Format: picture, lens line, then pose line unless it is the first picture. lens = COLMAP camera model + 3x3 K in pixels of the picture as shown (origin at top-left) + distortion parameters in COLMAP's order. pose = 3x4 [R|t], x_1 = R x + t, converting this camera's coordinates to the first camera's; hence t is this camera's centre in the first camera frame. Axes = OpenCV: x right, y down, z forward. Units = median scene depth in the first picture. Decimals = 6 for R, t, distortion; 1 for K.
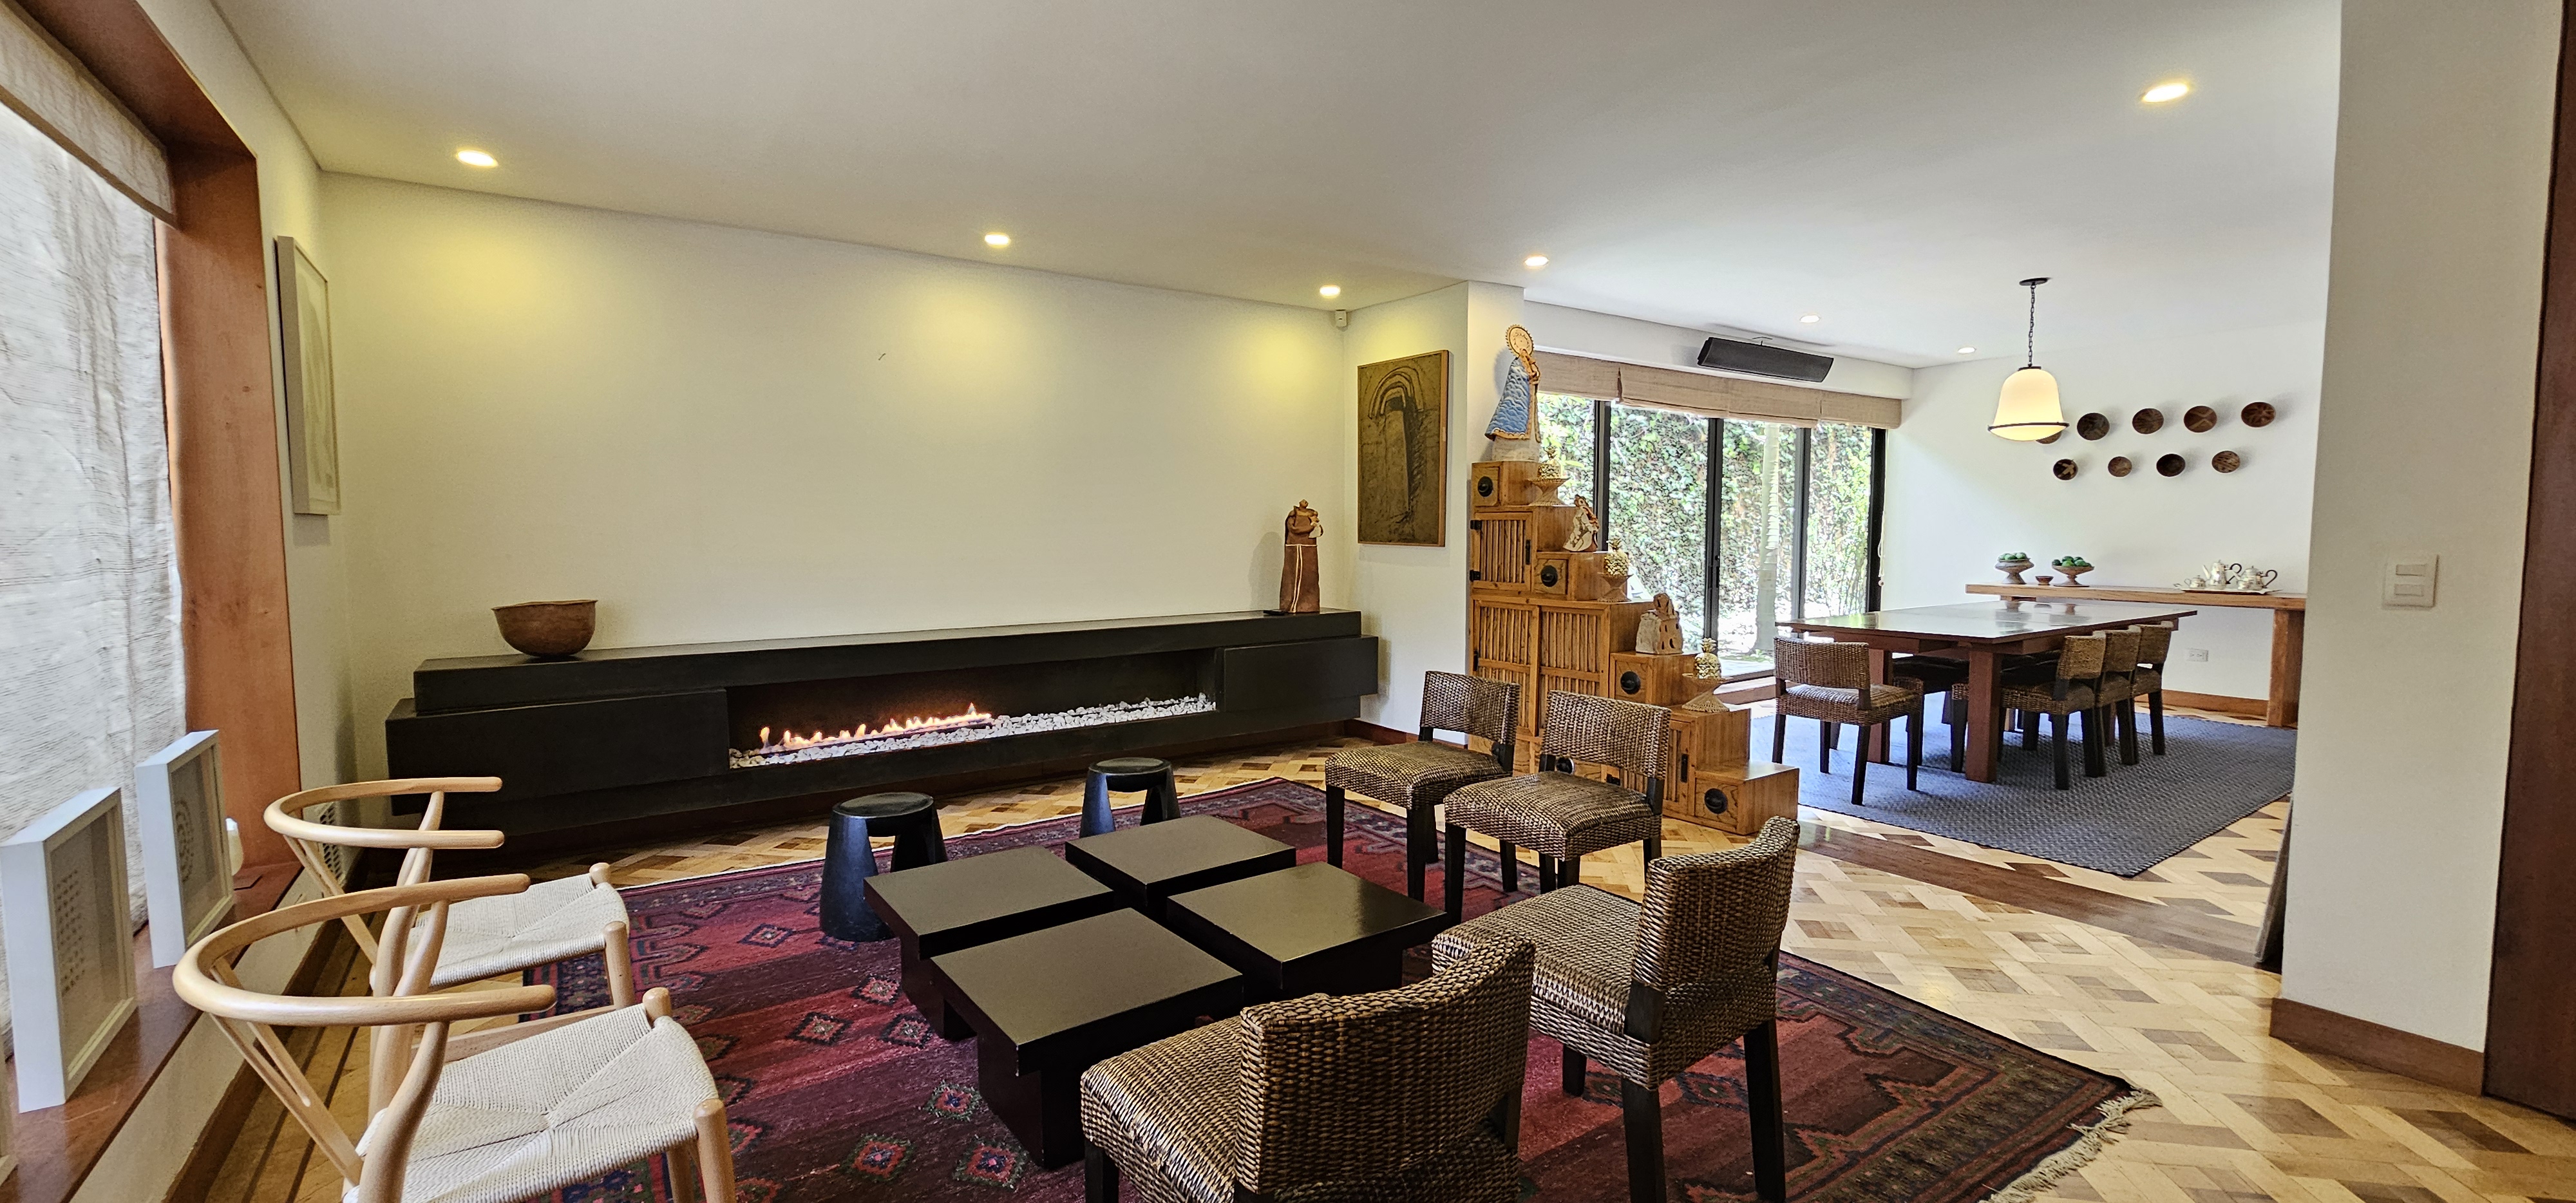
lens RADIAL K [[1051.3, 0, 1285.2], [0, 1051.3, 596.5], [0, 0, 1]] dist [-0.000003, 0.000251]
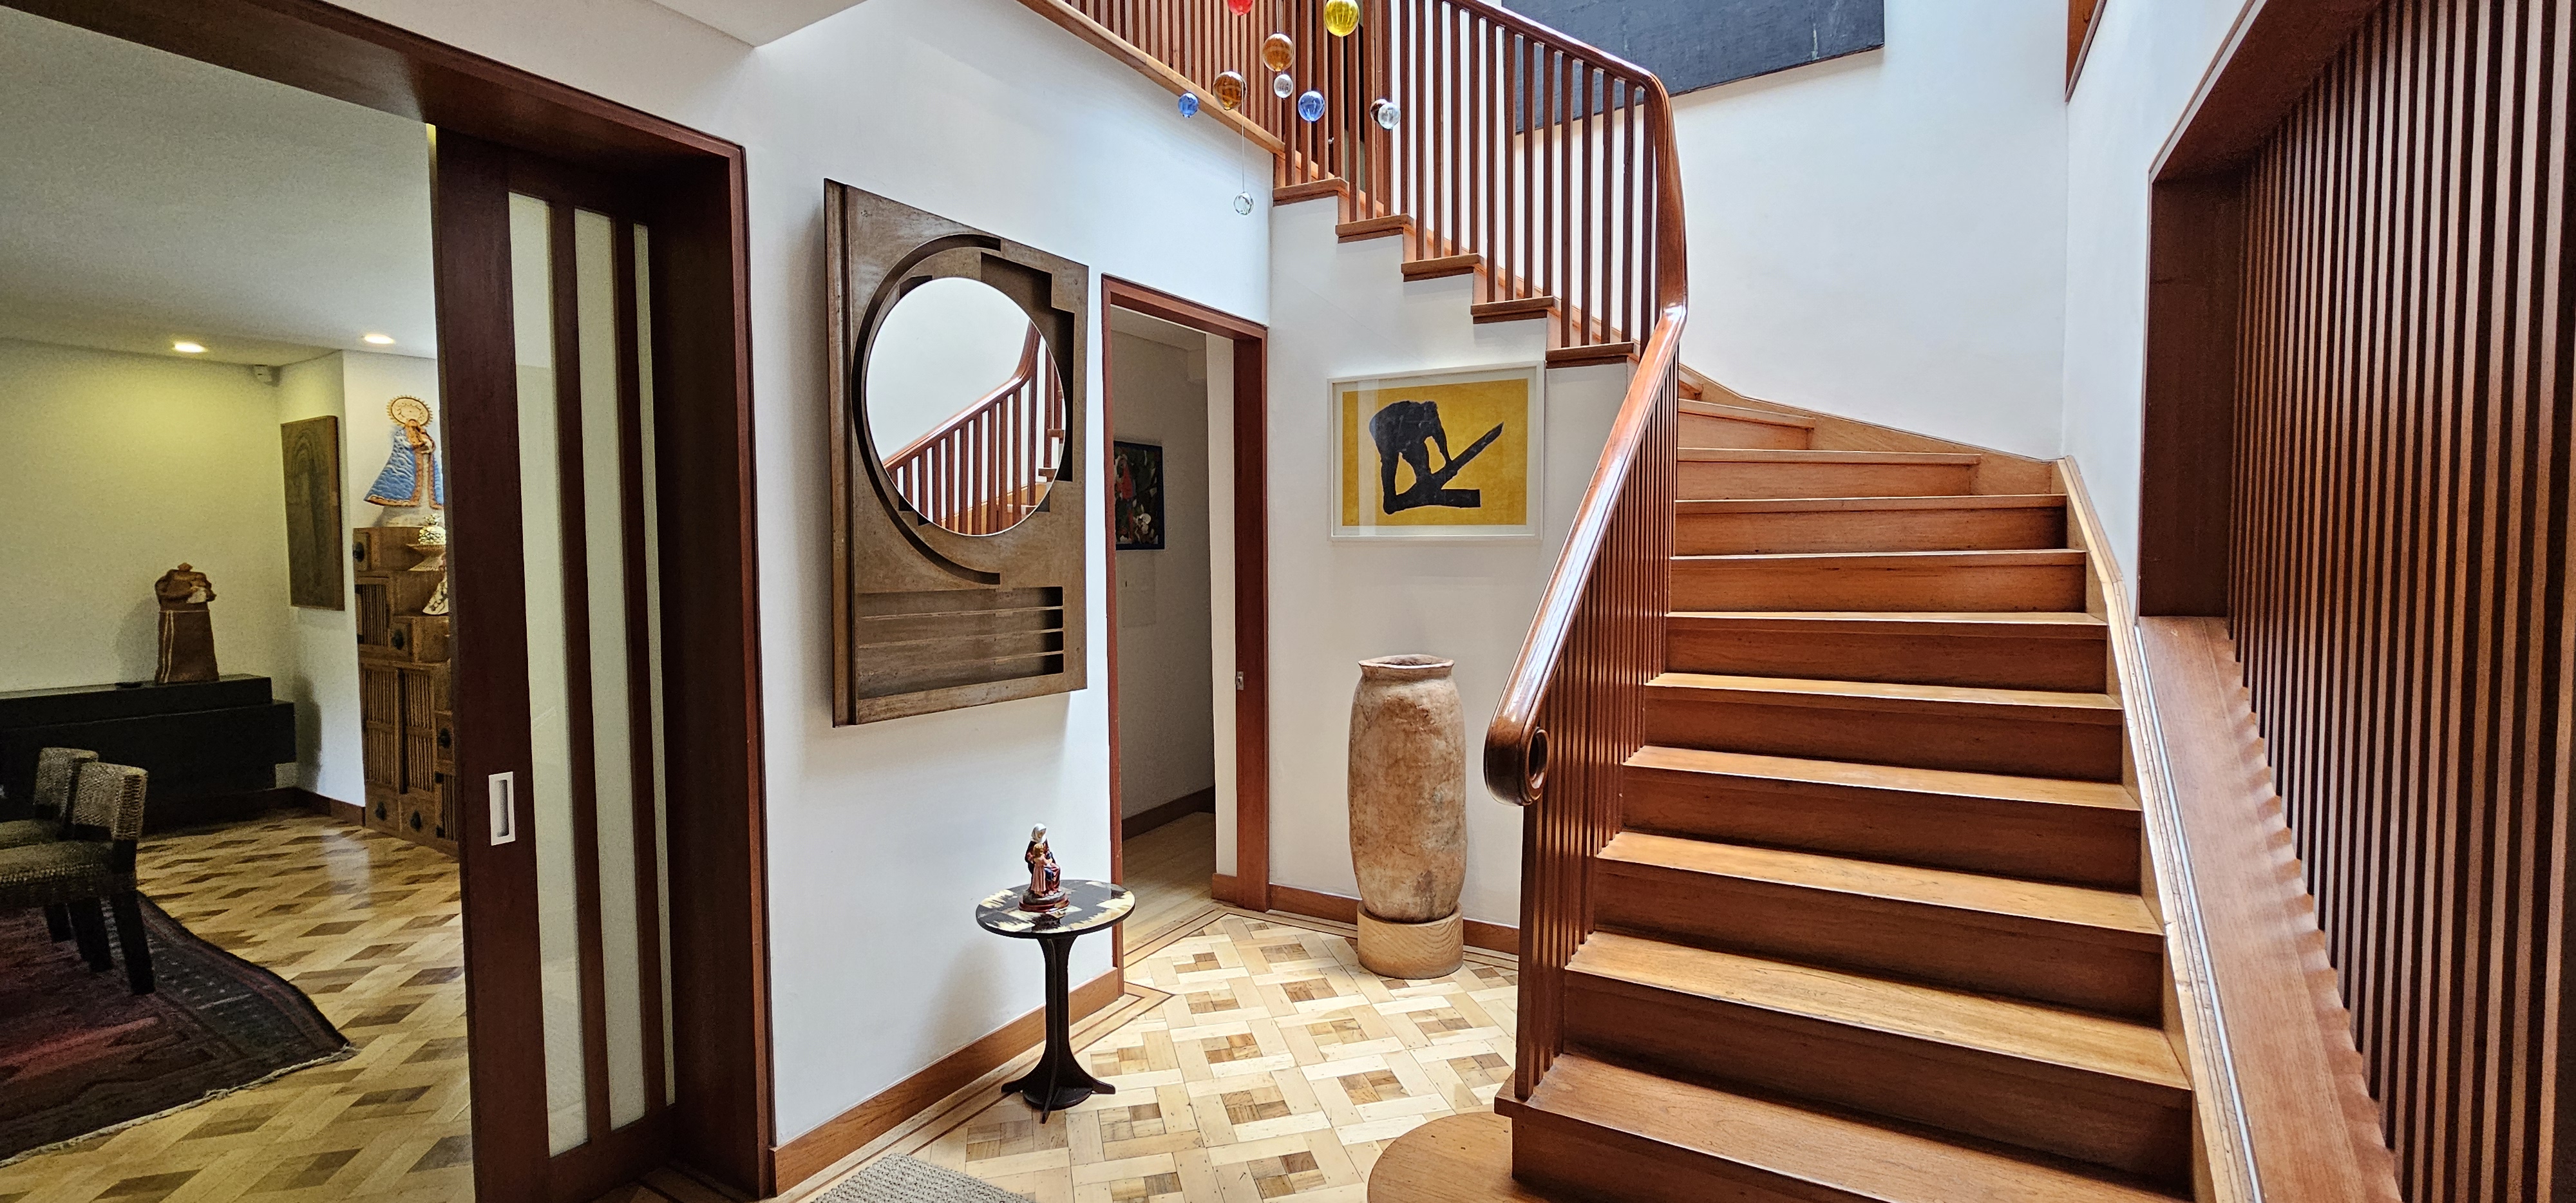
lens RADIAL K [[1051.3, 0, 1288.6], [0, 1051.3, 598.0], [0, 0, 1]] dist [-0.000003, 0.000251]
pose [[0.910048, -0.020989, 0.413972, 0.550531], [0.032031, 0.999292, -0.019749, -0.010492], [-0.413264, 0.031233, 0.910075, -0.279838]]
